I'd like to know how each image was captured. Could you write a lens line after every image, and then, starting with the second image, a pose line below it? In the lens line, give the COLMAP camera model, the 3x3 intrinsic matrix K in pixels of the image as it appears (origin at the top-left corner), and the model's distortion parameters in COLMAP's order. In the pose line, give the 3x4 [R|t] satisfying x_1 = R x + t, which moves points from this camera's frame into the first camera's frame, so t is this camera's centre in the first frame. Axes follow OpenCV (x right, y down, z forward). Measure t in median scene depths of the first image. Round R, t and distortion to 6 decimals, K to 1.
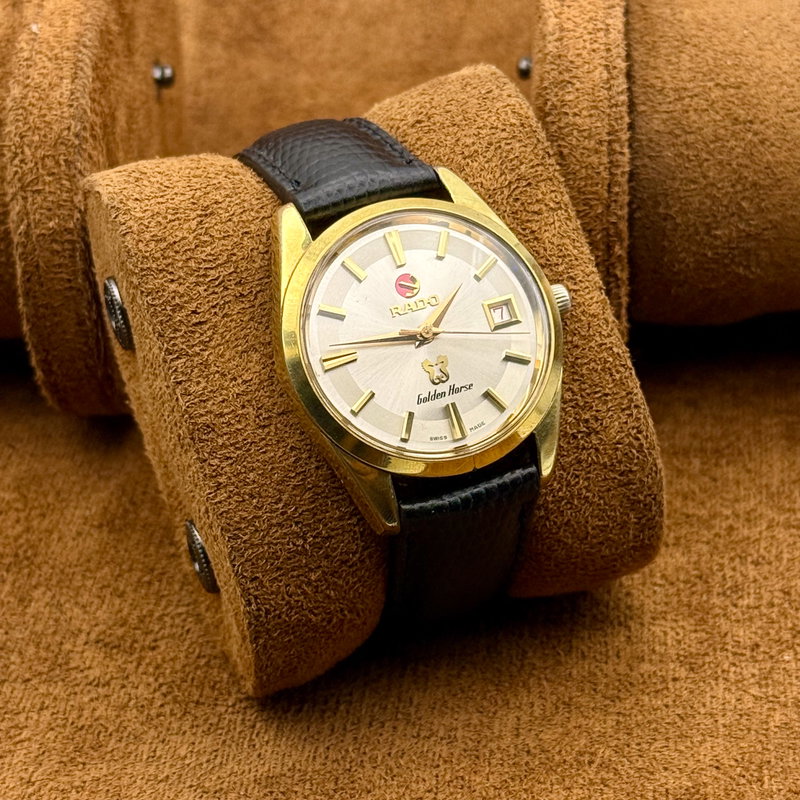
lens RADIAL K [[2369.1, 0, 353.5], [0, 2369.1, 399.9], [0, 0, 1]] dist [0.239739, -1.117102]
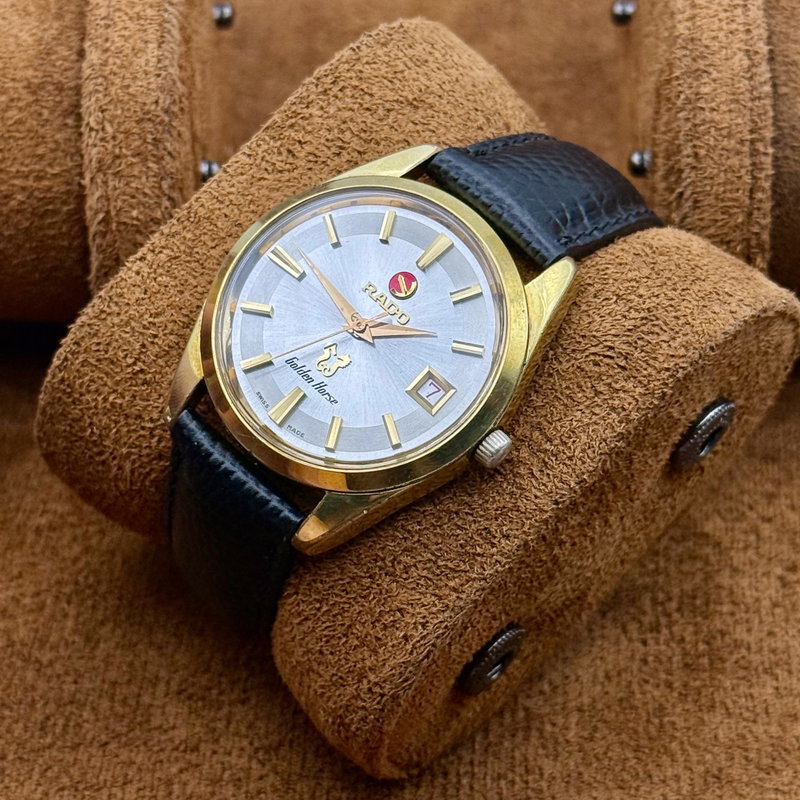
lens RADIAL K [[2369.1, 0, 353.5], [0, 2369.1, 399.9], [0, 0, 1]] dist [0.239739, -1.117102]
pose [[0.402351, 0.758782, -0.512214, 0.477764], [-0.796676, 0.565845, 0.212431, -0.188764], [0.451023, 0.322597, 0.832172, 0.274268]]
